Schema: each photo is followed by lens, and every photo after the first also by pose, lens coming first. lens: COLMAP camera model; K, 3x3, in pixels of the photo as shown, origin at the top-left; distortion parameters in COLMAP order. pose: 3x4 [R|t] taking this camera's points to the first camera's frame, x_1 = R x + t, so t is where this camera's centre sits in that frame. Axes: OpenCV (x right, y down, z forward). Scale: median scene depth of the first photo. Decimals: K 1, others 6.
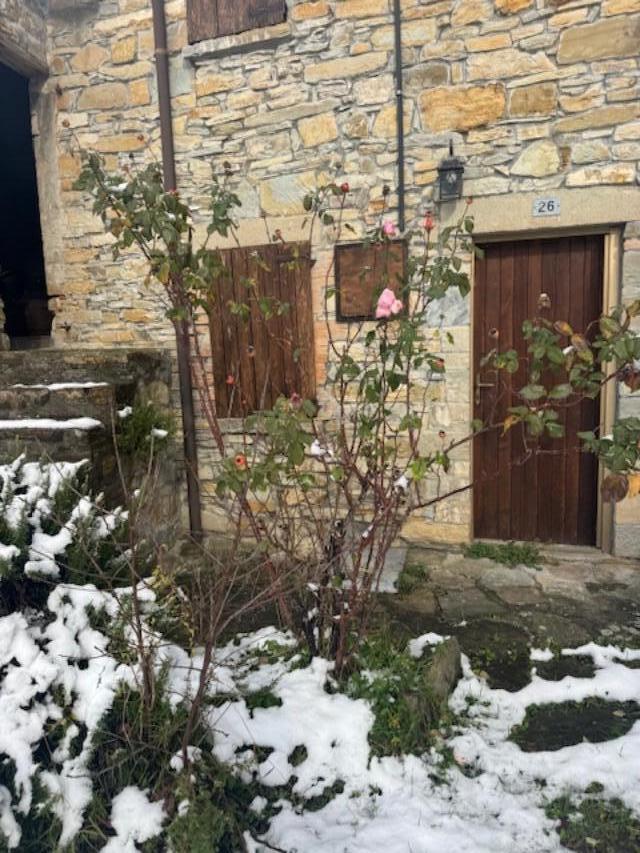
lens RADIAL K [[657.7, 0, 320.0], [0, 657.7, 426.5], [0, 0, 1]] dist [0.069429, -0.088926]
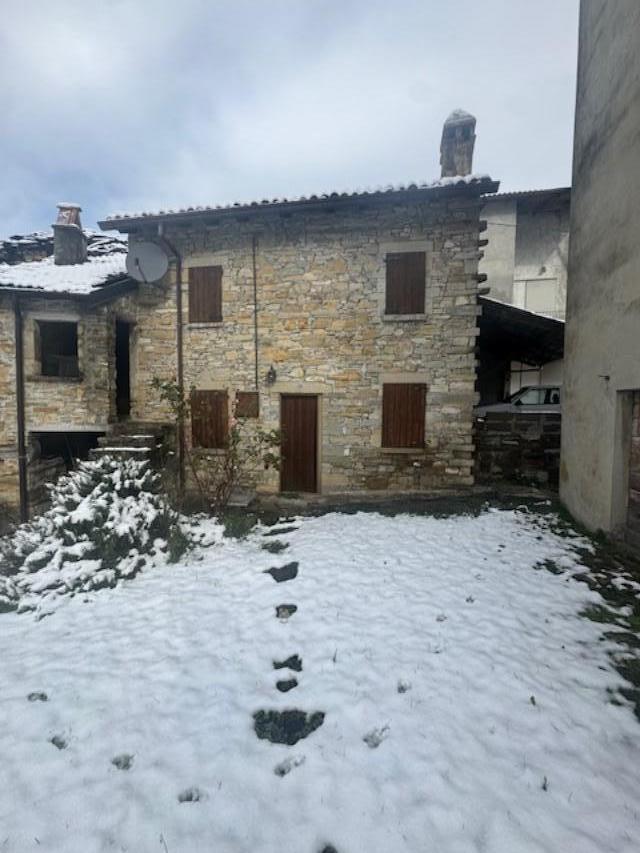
lens RADIAL K [[345.1, 0, 320.0], [0, 345.1, 426.5], [0, 0, 1]] dist [-0.001948, -0.000140]
pose [[0.985913, 0.036264, 0.163279, 0.163854], [-0.024272, 0.996899, -0.074854, -0.009658], [-0.165487, 0.069836, 0.983736, -0.656102]]
